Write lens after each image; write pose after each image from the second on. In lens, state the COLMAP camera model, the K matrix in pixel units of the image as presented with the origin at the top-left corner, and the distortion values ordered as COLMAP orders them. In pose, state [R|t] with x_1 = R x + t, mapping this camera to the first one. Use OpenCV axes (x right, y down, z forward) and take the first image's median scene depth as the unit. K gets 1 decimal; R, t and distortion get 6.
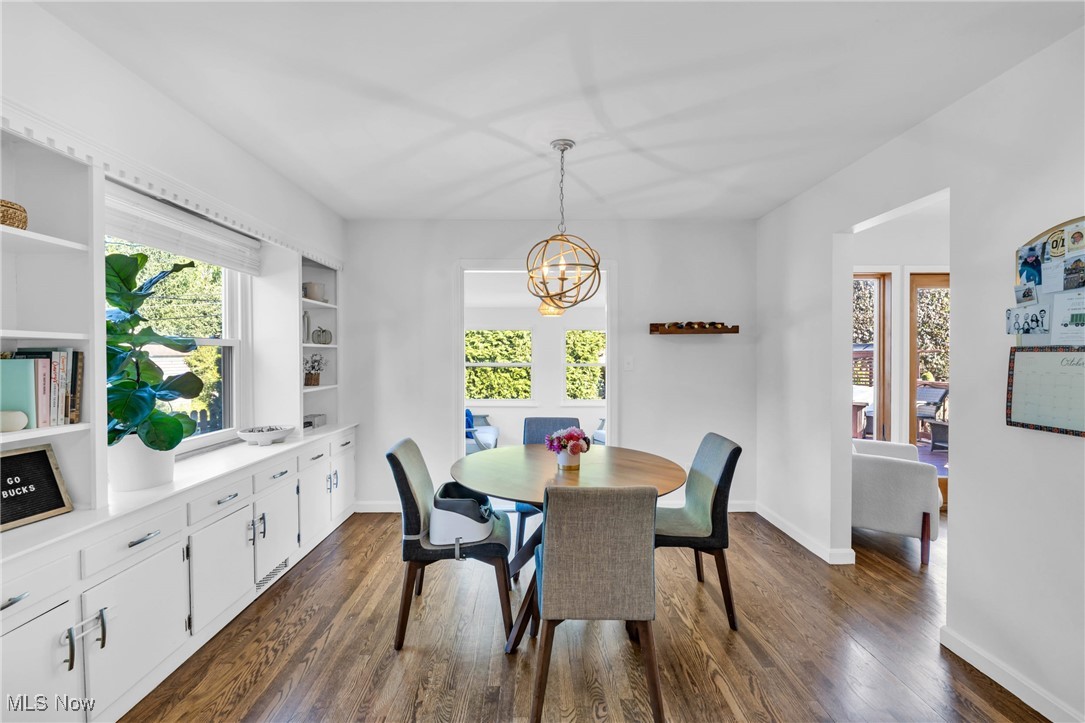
lens RADIAL K [[448.4, 0, 544.8], [0, 448.4, 362.0], [0, 0, 1]] dist [0.002583, -0.001629]
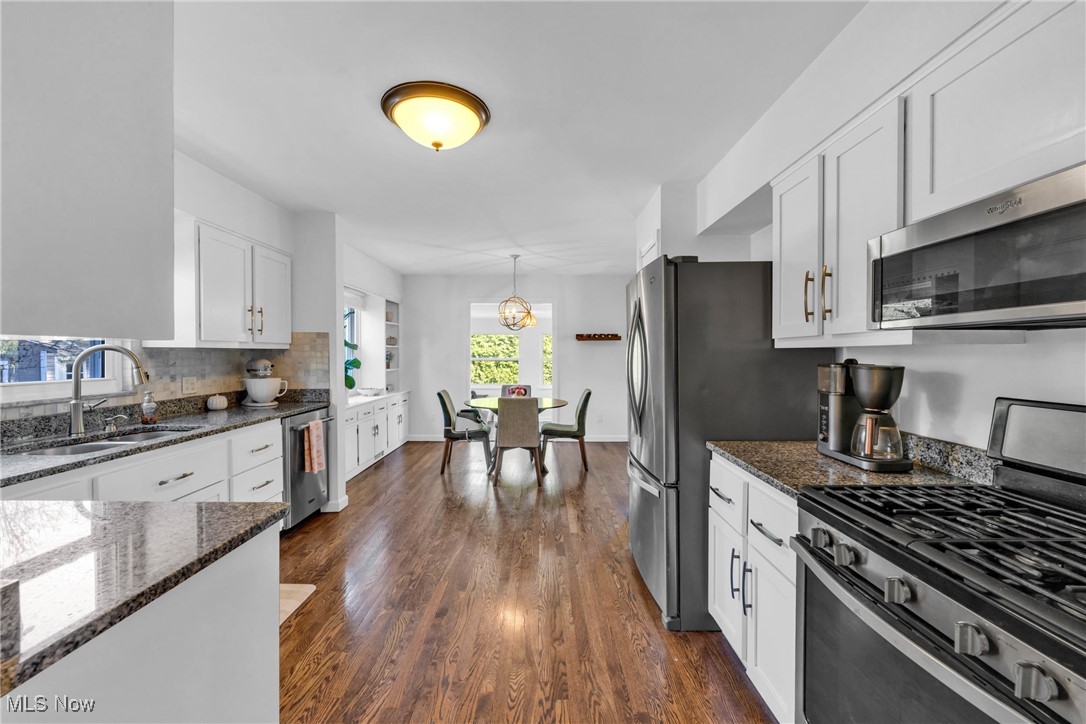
lens RADIAL K [[448.9, 0, 552.2], [0, 448.9, 362.7], [0, 0, 1]] dist [0.002583, -0.001629]
pose [[0.999996, 0.002531, -0.000800, 0.176440], [-0.002527, 0.999984, 0.005084, 0.021675], [0.000813, -0.005082, 0.999987, -0.941288]]
